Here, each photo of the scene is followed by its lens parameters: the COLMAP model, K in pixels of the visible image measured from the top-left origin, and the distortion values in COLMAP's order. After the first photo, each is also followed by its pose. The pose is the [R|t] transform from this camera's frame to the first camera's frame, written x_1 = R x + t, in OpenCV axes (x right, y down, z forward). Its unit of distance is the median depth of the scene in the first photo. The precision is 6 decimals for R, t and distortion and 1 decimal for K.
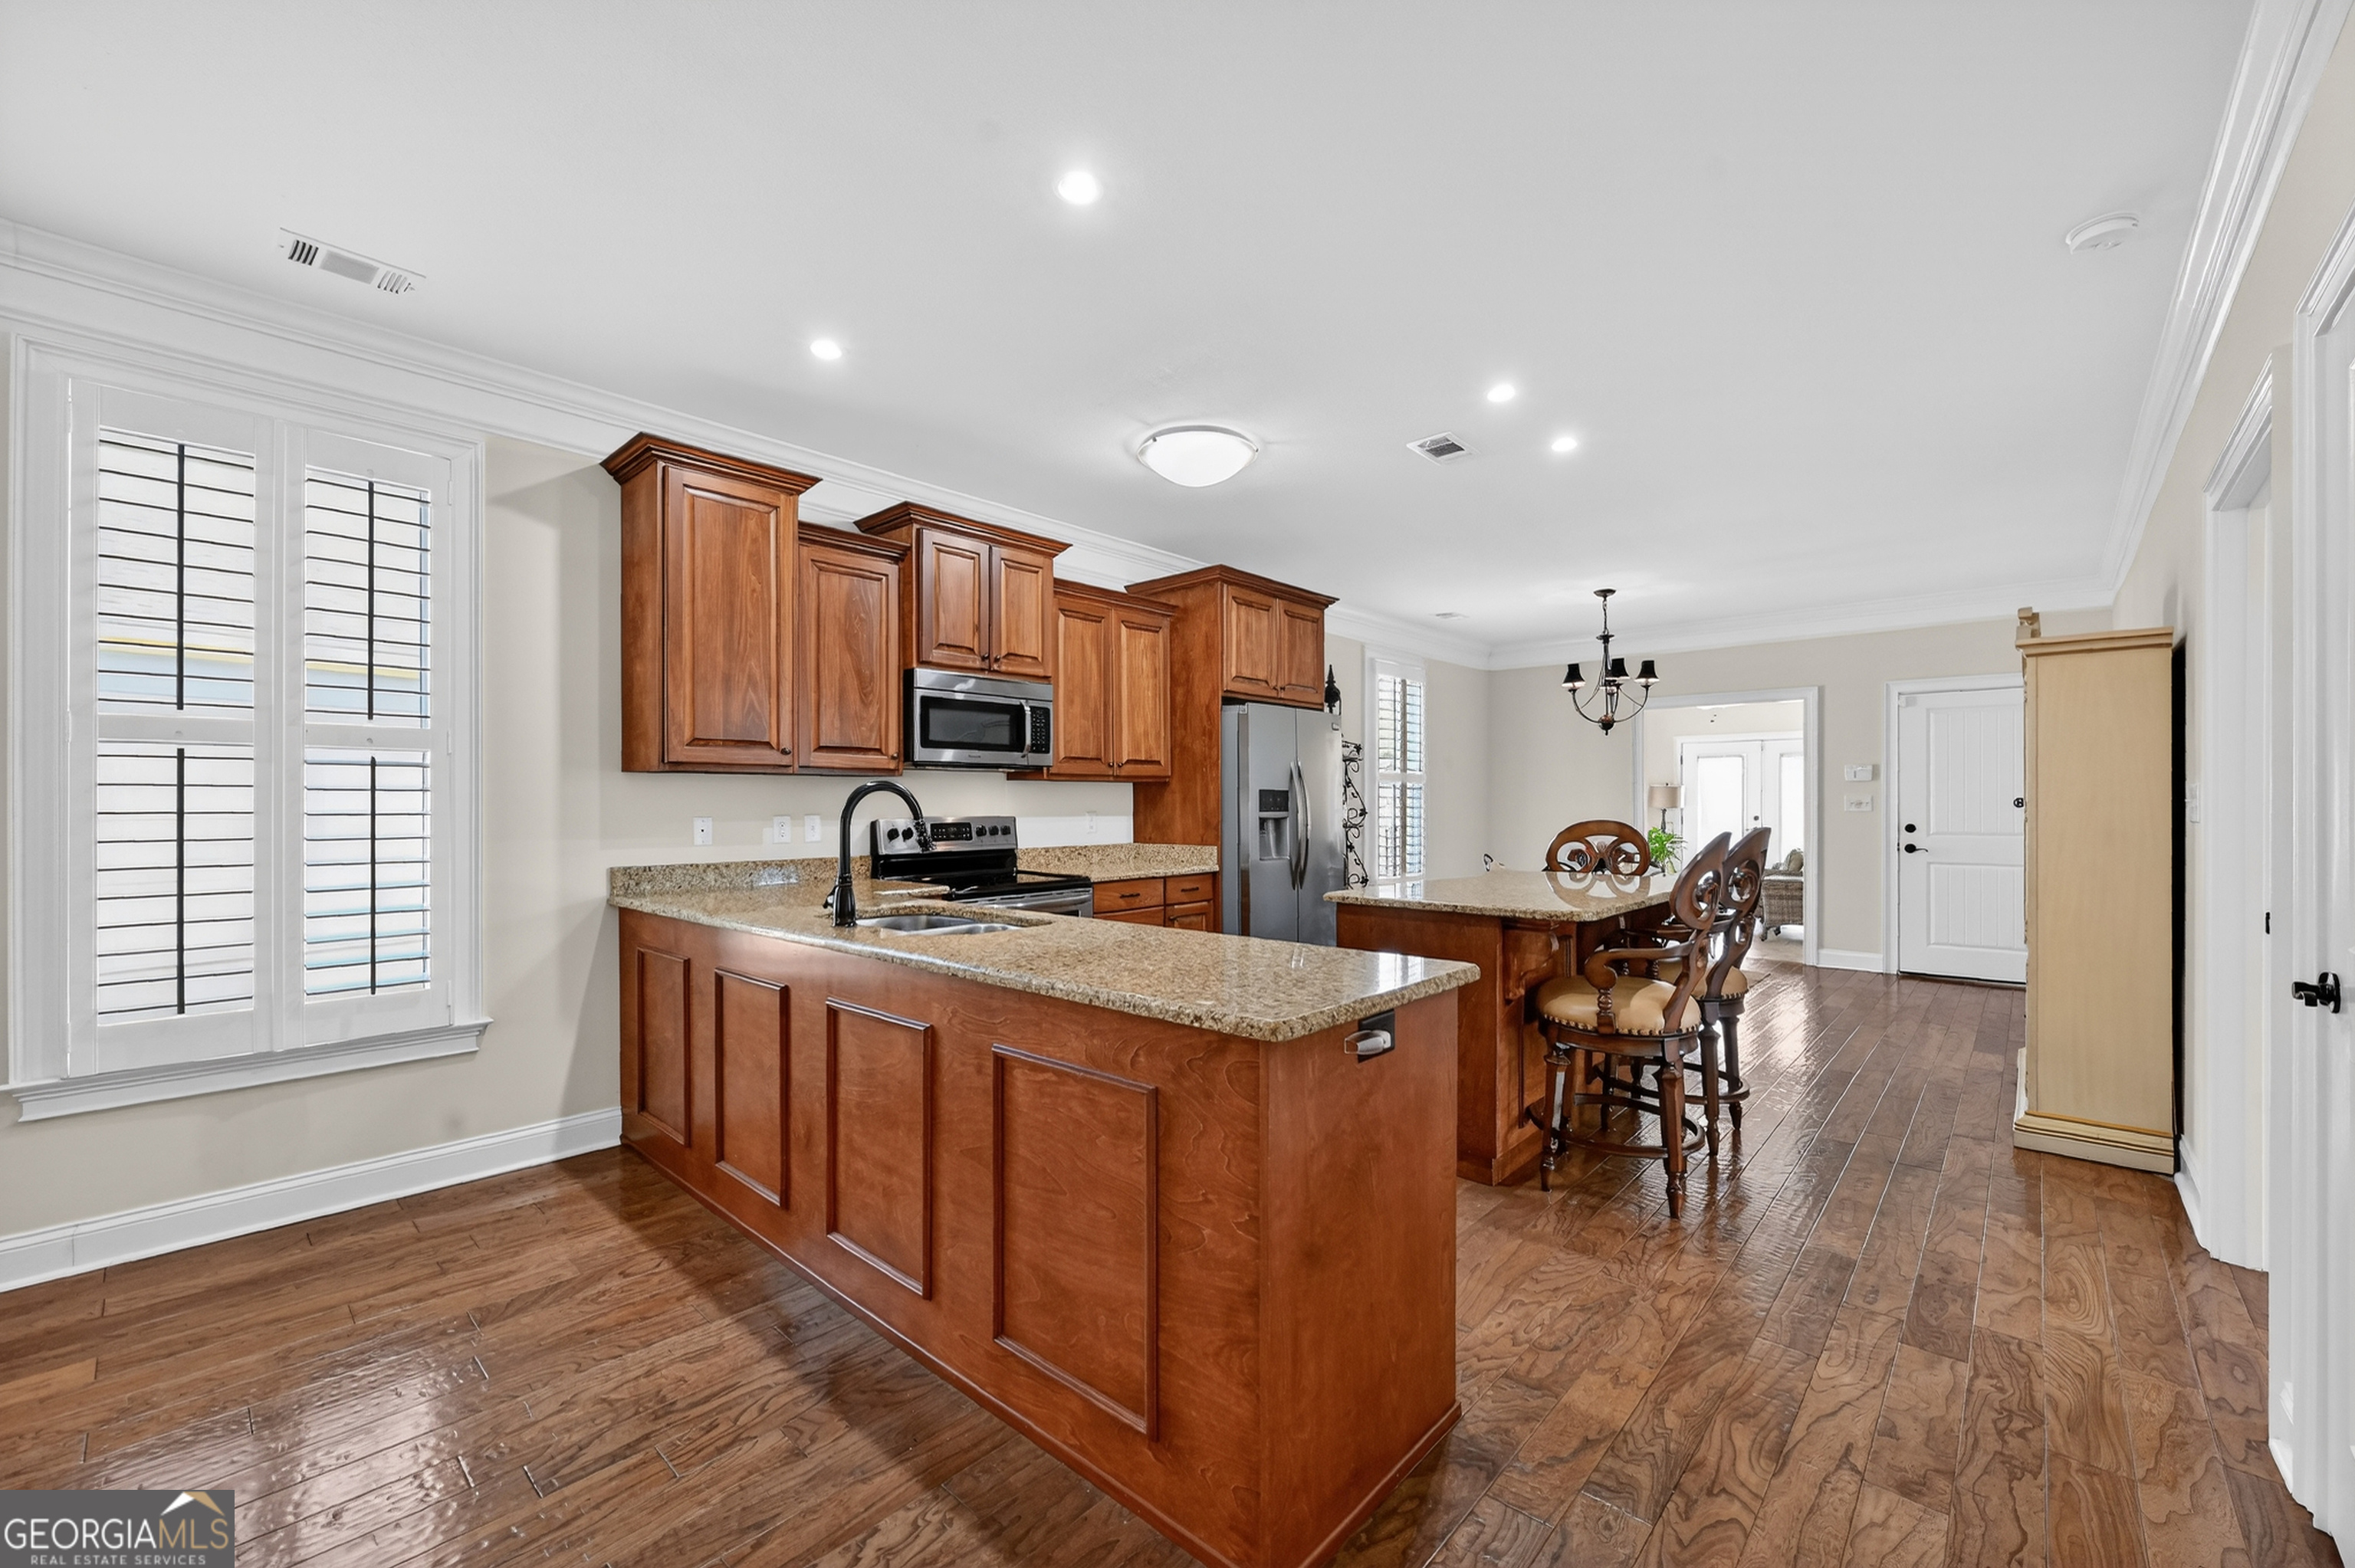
lens RADIAL K [[936.5, 0, 1187.5], [0, 936.5, 804.7], [0, 0, 1]] dist [-0.001039, -0.000008]
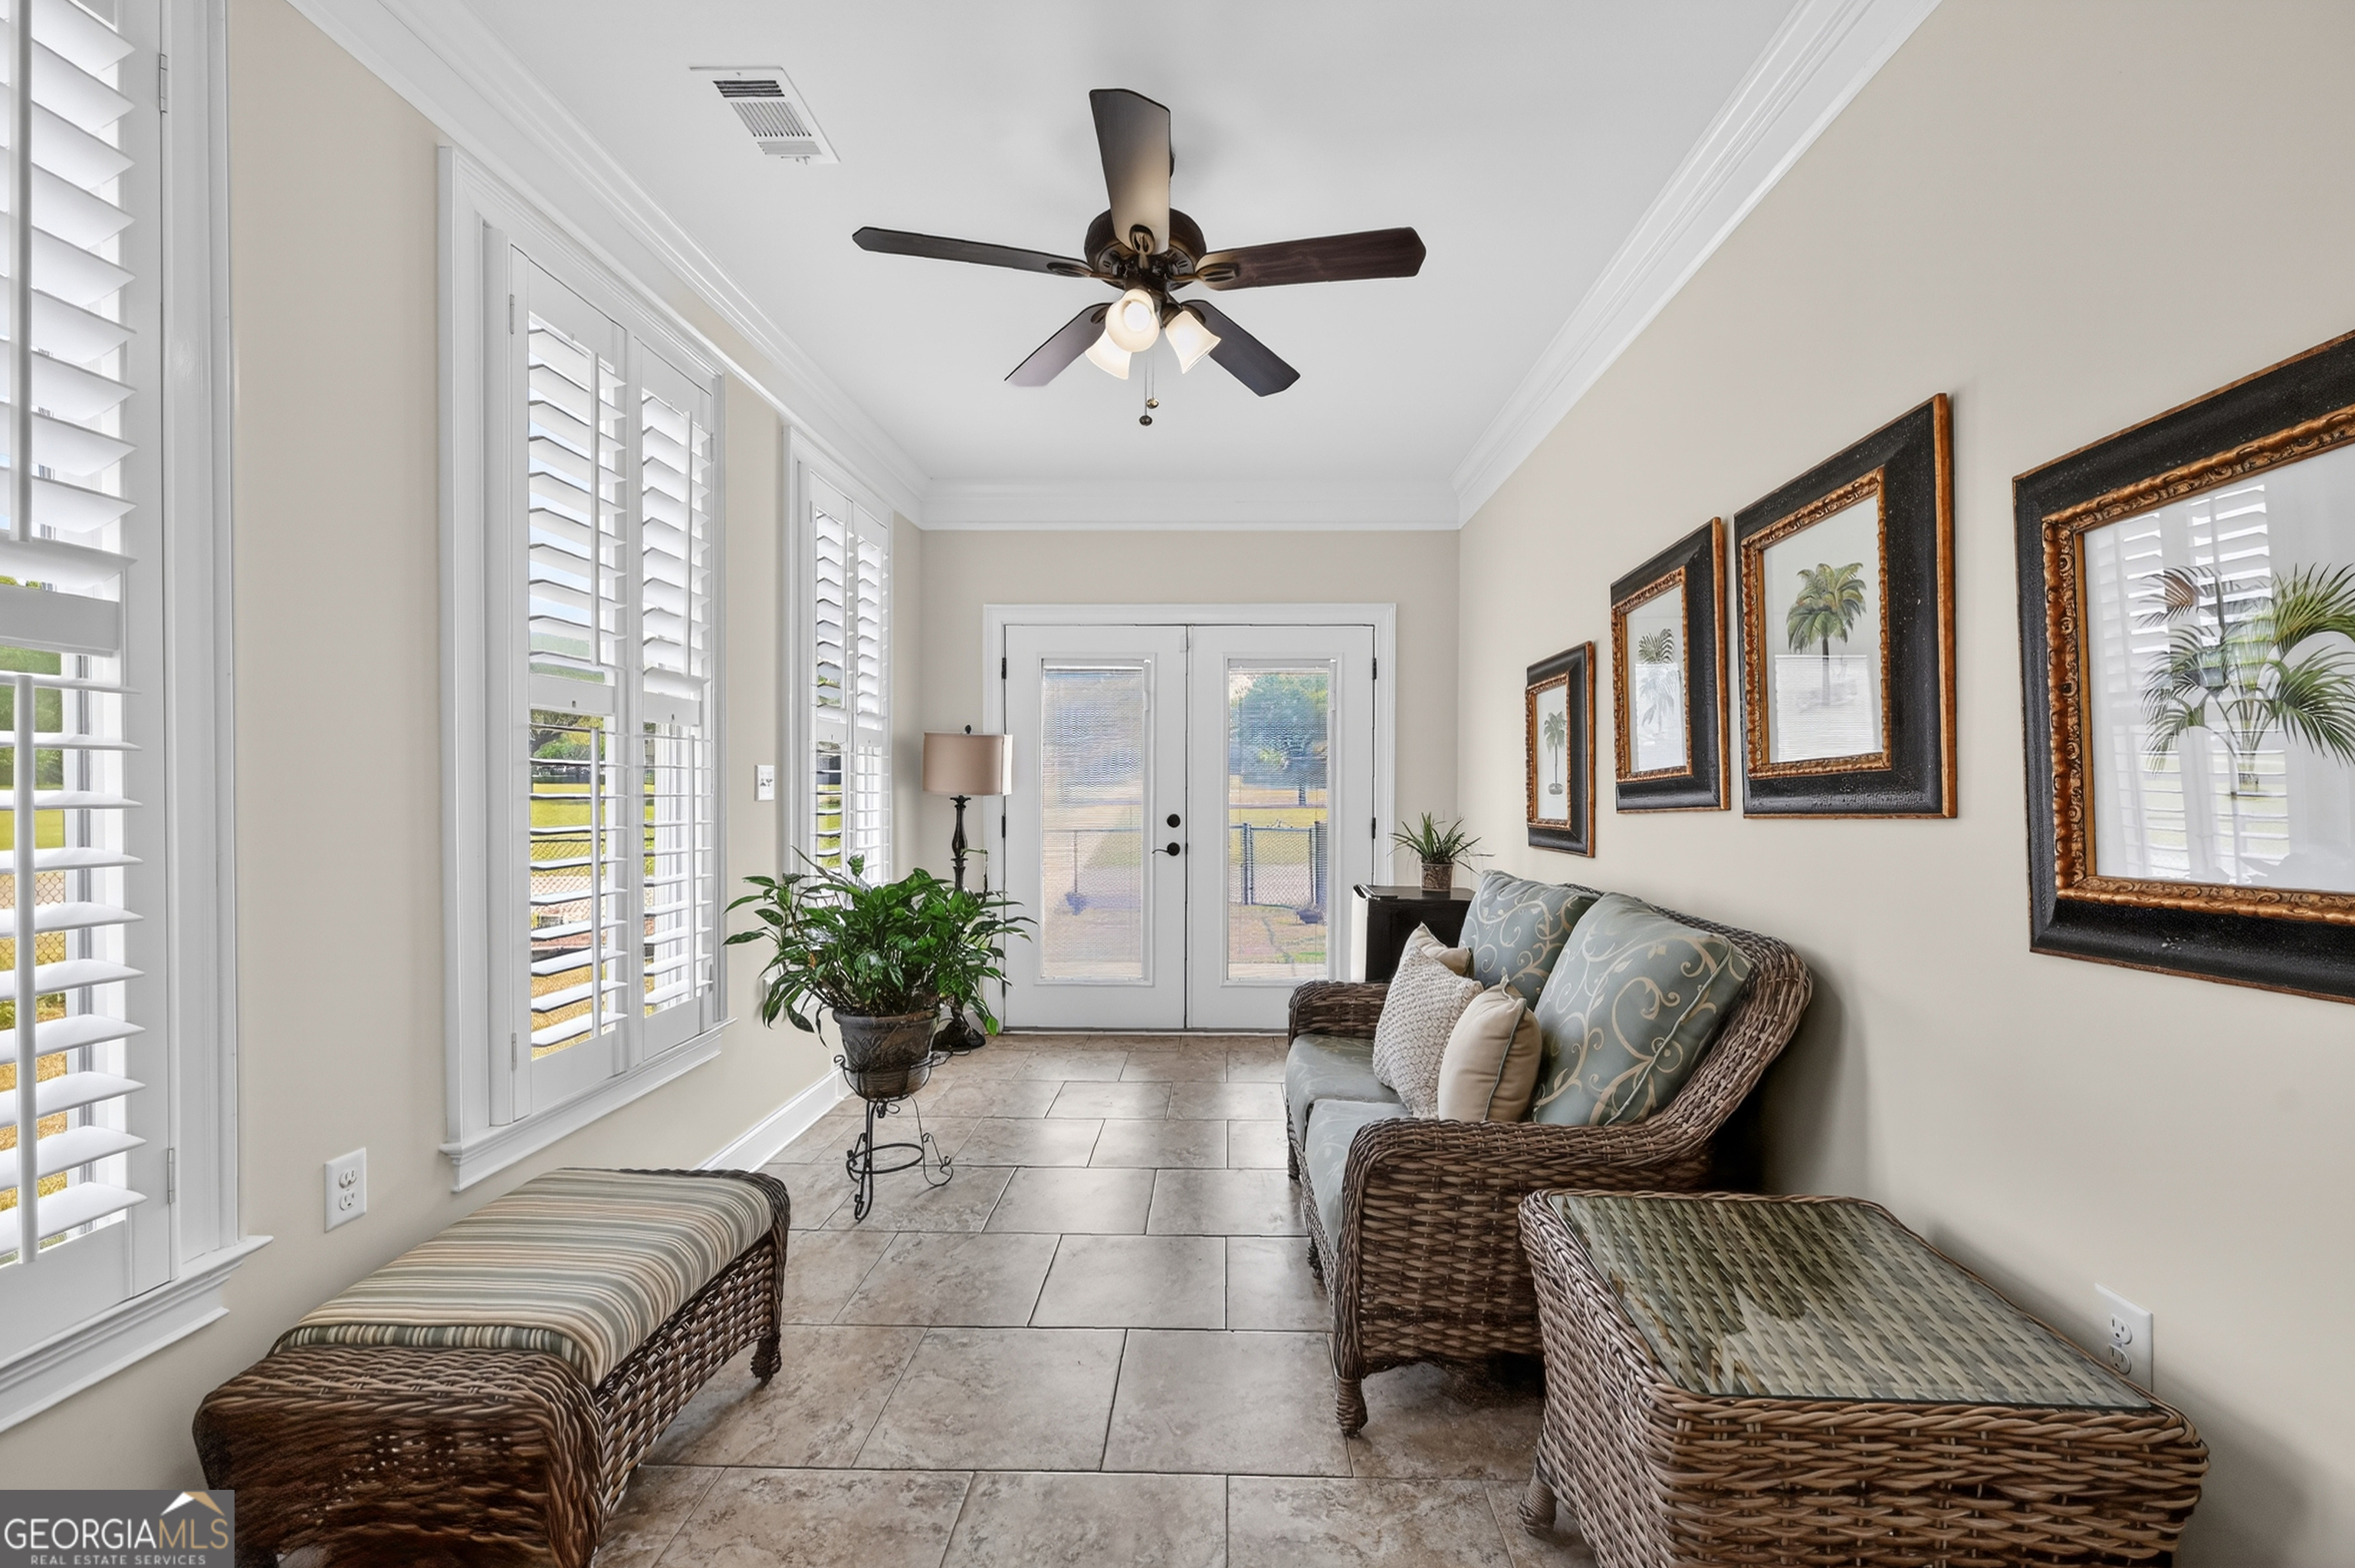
lens RADIAL K [[936.5, 0, 1187.5], [0, 936.5, 804.7], [0, 0, 1]] dist [-0.001039, -0.000008]
pose [[0.768583, -0.011144, 0.639654, 0.910171], [-0.001818, 0.999806, 0.019603, -0.000513], [-0.639748, -0.016229, 0.768413, 1.760408]]
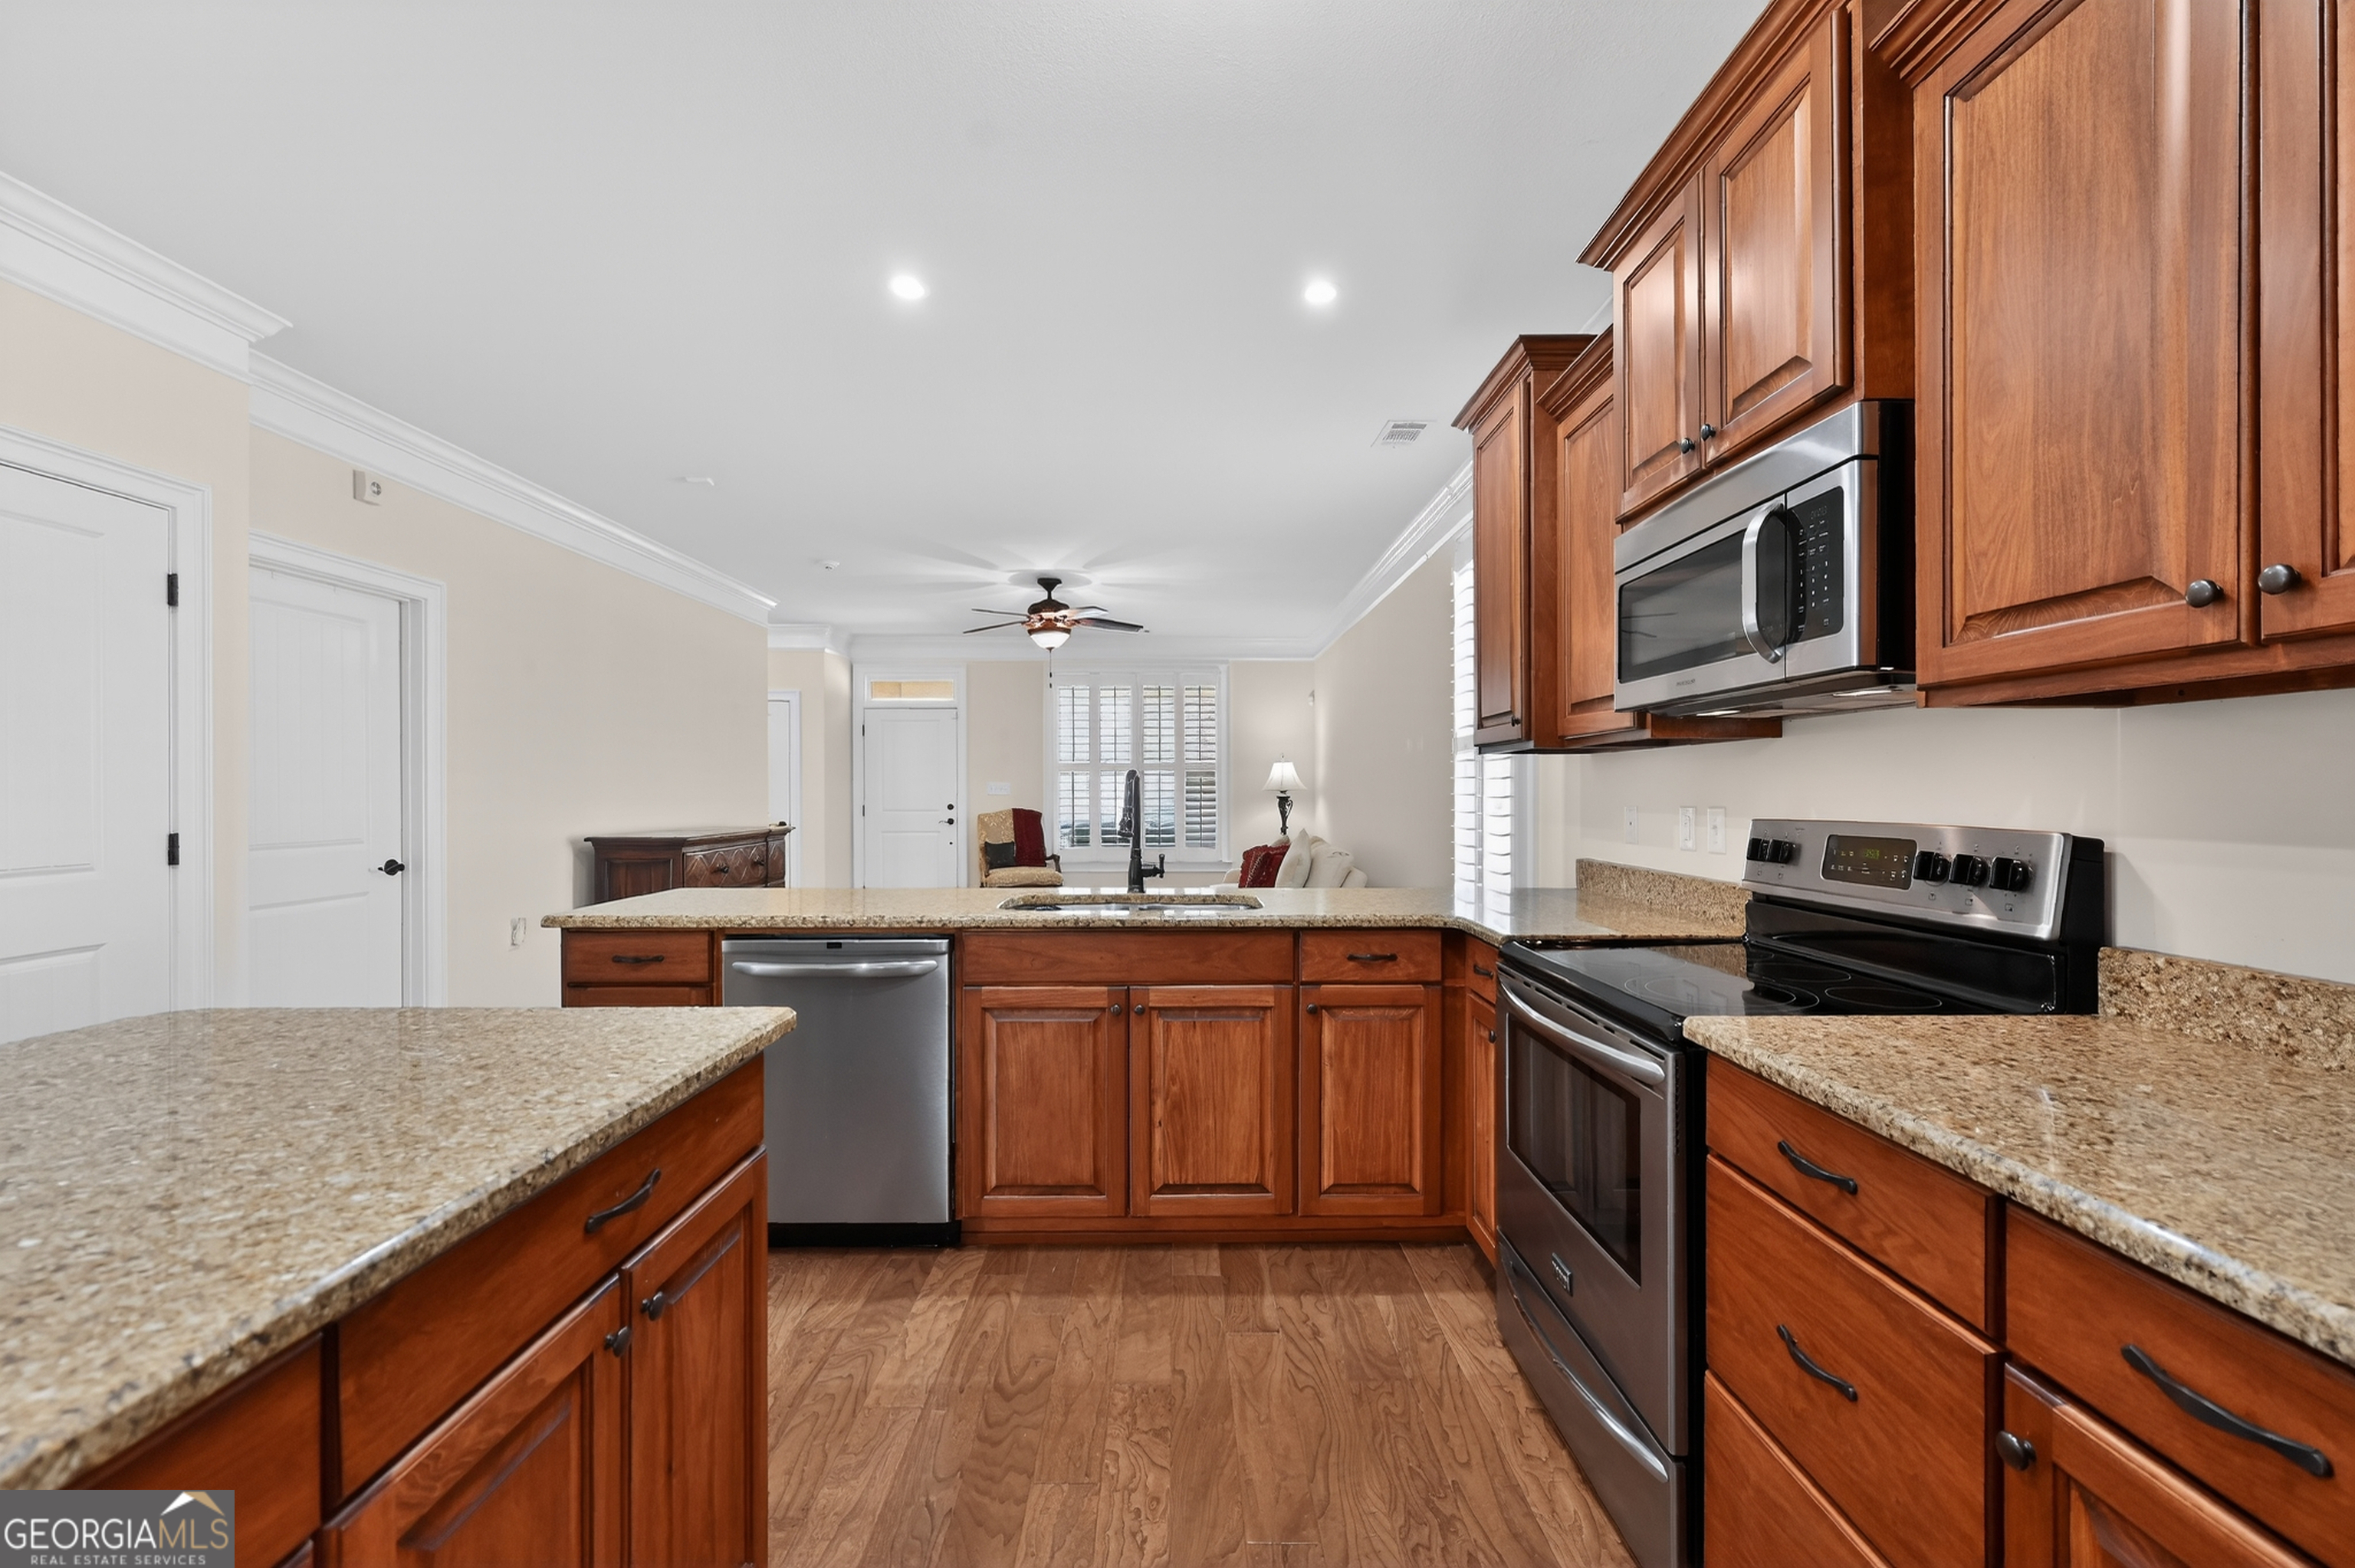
lens RADIAL K [[928.0, 0, 1186.0], [0, 928.0, 791.9], [0, 0, 1]] dist [-0.000661, -0.000092]
pose [[-0.732120, 0.003673, -0.681166, 0.220672], [0.001014, 0.999990, 0.004303, -0.001934], [0.681175, 0.002460, -0.732116, 1.054762]]
